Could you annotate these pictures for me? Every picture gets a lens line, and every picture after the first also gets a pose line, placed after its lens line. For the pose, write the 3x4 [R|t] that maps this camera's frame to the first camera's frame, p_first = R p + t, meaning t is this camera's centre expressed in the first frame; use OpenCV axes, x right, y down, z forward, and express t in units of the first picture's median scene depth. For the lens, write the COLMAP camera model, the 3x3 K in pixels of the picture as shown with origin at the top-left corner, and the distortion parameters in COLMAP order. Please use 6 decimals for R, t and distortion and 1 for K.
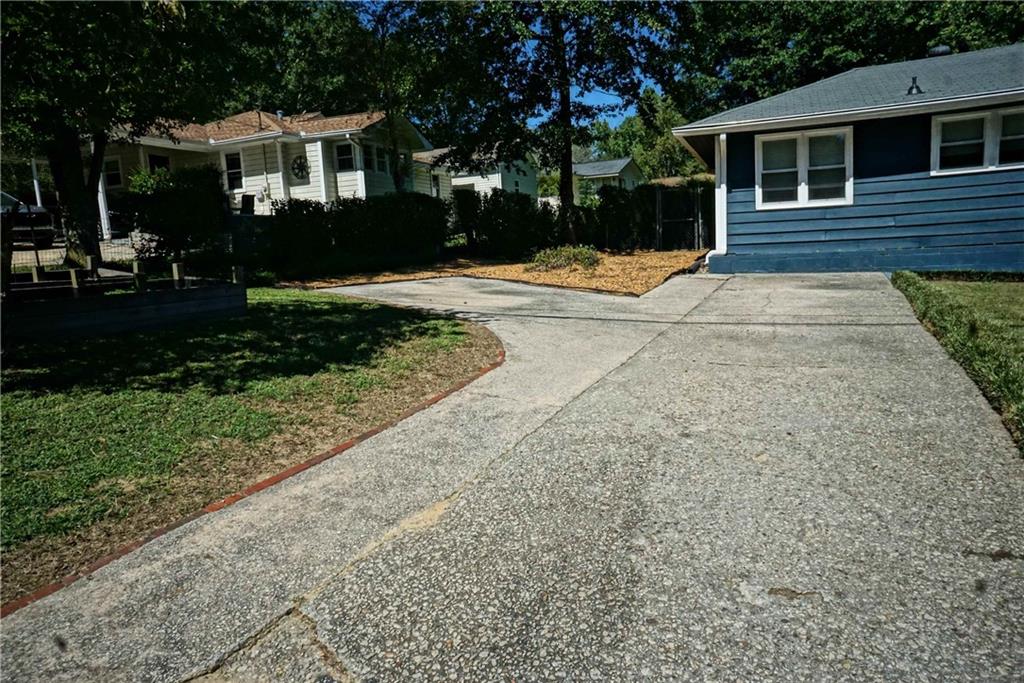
lens RADIAL K [[694.1, 0, 516.2], [0, 694.1, 339.9], [0, 0, 1]] dist [-0.064417, 0.095430]
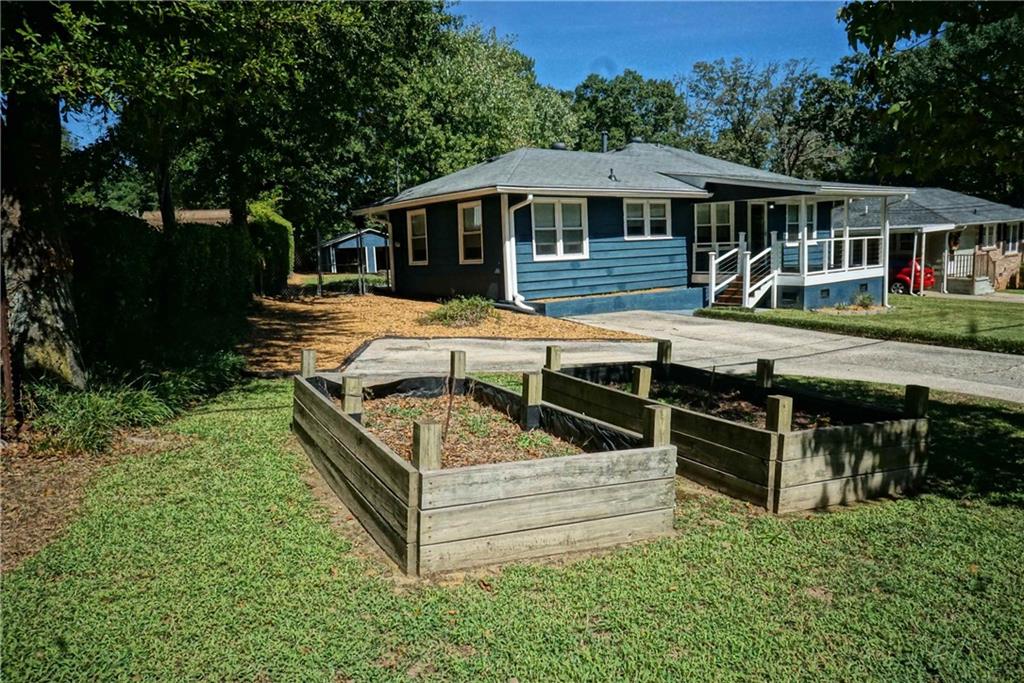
lens RADIAL K [[694.1, 0, 516.2], [0, 694.1, 339.9], [0, 0, 1]] dist [-0.064417, 0.095430]
pose [[0.523379, -0.080338, 0.848304, -0.721590], [0.121738, 0.992383, 0.018874, -0.091170], [-0.843359, 0.093392, 0.529173, 0.461750]]
